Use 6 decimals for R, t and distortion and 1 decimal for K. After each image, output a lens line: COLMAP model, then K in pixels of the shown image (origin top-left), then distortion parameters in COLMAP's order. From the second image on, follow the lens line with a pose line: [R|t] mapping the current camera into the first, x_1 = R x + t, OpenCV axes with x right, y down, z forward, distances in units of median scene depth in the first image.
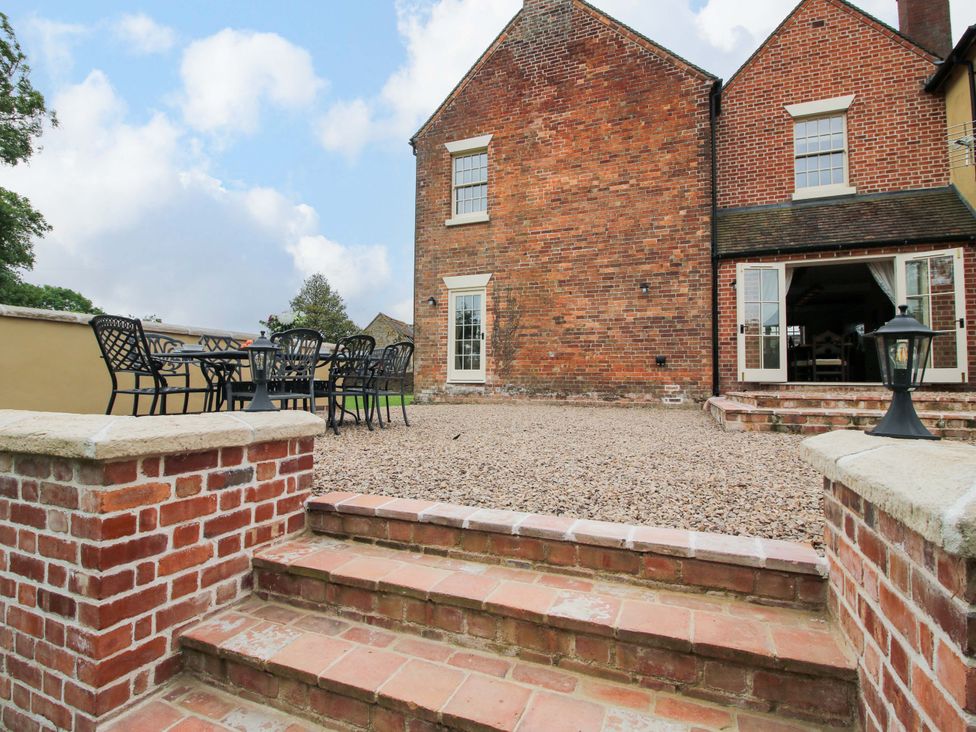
lens RADIAL K [[509.0, 0, 487.8], [0, 509.0, 360.9], [0, 0, 1]] dist [-0.000901, -0.014211]
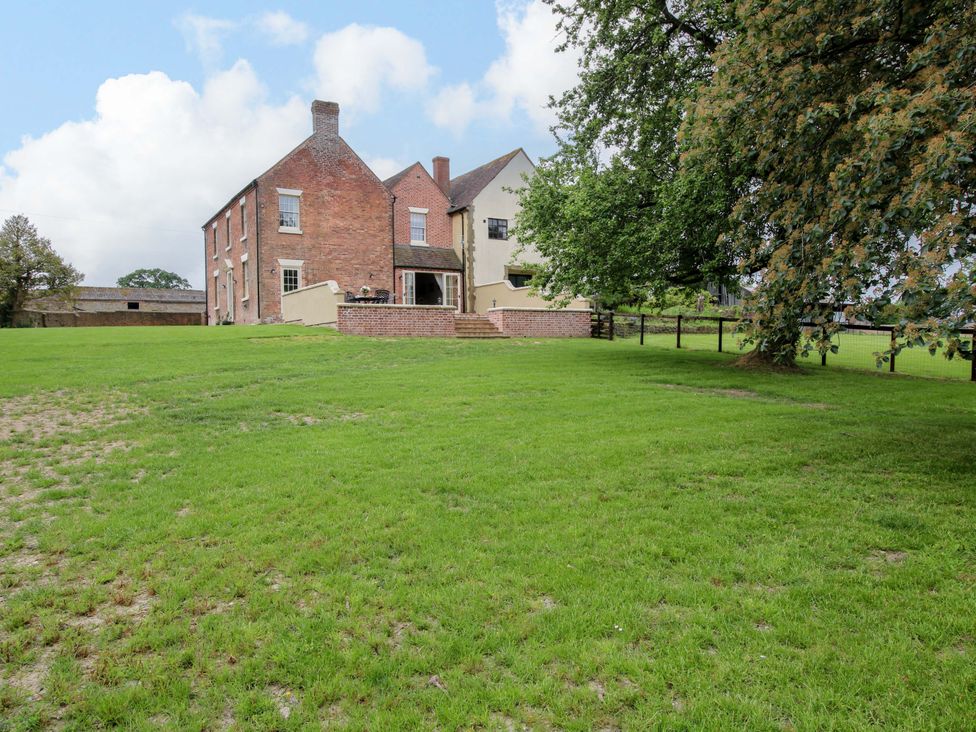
lens RADIAL K [[668.7, 0, 490.8], [0, 668.7, 365.3], [0, 0, 1]] dist [0.006035, -0.007337]
pose [[0.558981, -0.040799, 0.828176, -1.959852], [-0.015325, 0.998110, 0.059515, 0.083617], [-0.829039, -0.045960, 0.557299, -1.232084]]
